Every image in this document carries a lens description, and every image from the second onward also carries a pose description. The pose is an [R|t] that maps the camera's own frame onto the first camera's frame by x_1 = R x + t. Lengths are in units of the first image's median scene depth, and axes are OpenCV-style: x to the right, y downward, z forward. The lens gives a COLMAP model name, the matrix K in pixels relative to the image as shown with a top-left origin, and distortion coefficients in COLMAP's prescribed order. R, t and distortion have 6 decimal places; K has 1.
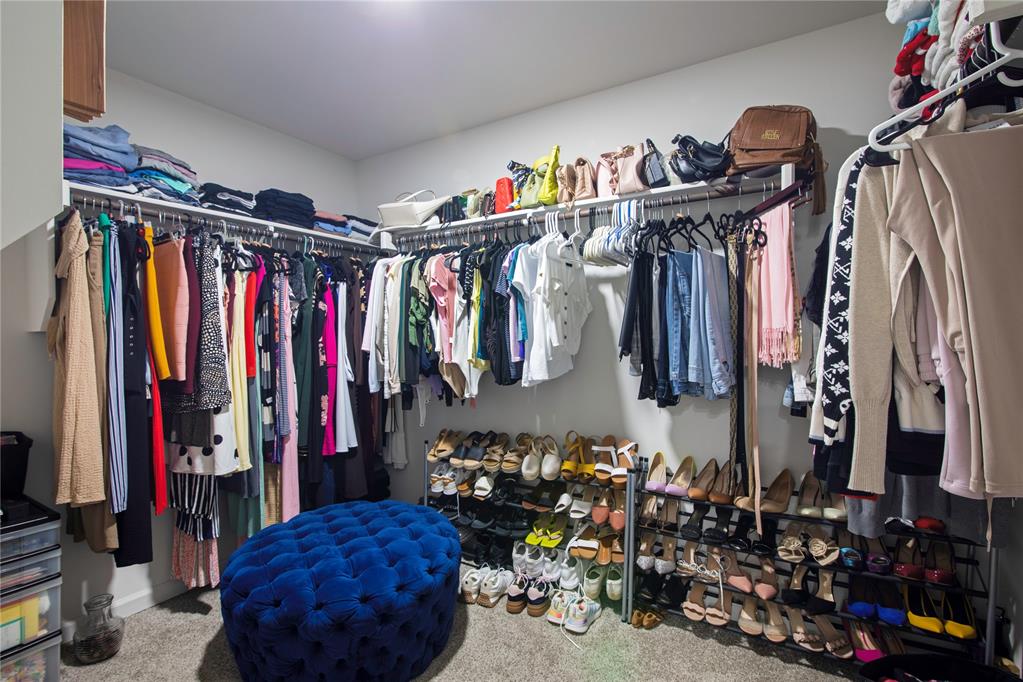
lens RADIAL K [[480.7, 0, 530.7], [0, 480.7, 338.4], [0, 0, 1]] dist [-0.002807, -0.000238]
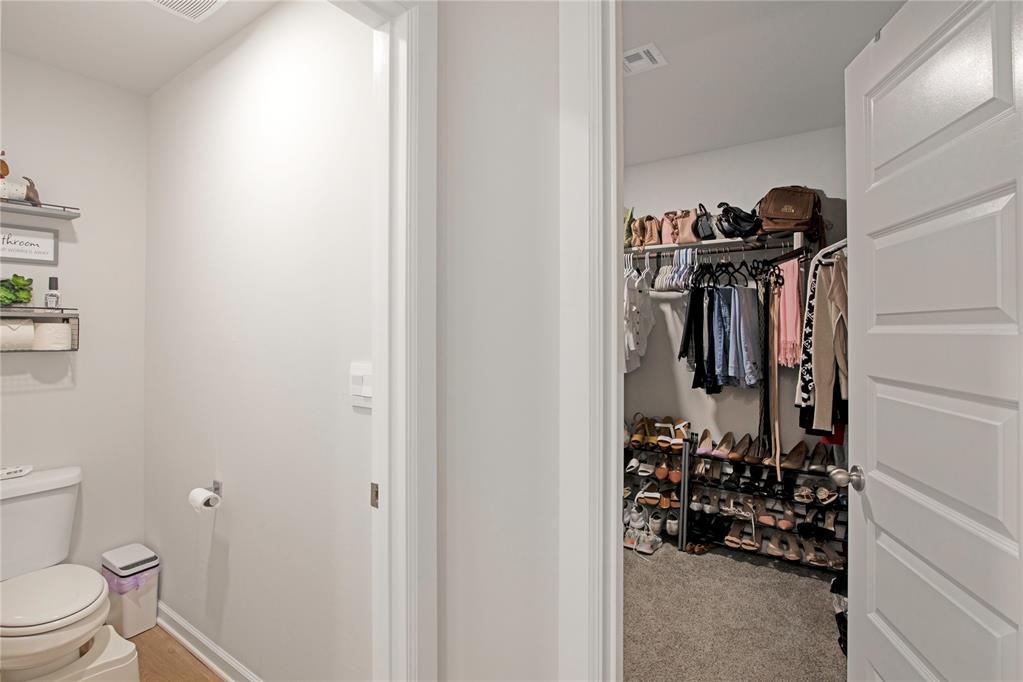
lens RADIAL K [[482.1, 0, 511.9], [0, 482.1, 328.4], [0, 0, 1]] dist [0.001928, 0.000101]
pose [[0.993532, 0.009428, -0.113160, -0.147157], [-0.011427, 0.999790, -0.017032, -0.020223], [0.112975, 0.018215, 0.993431, -0.483291]]
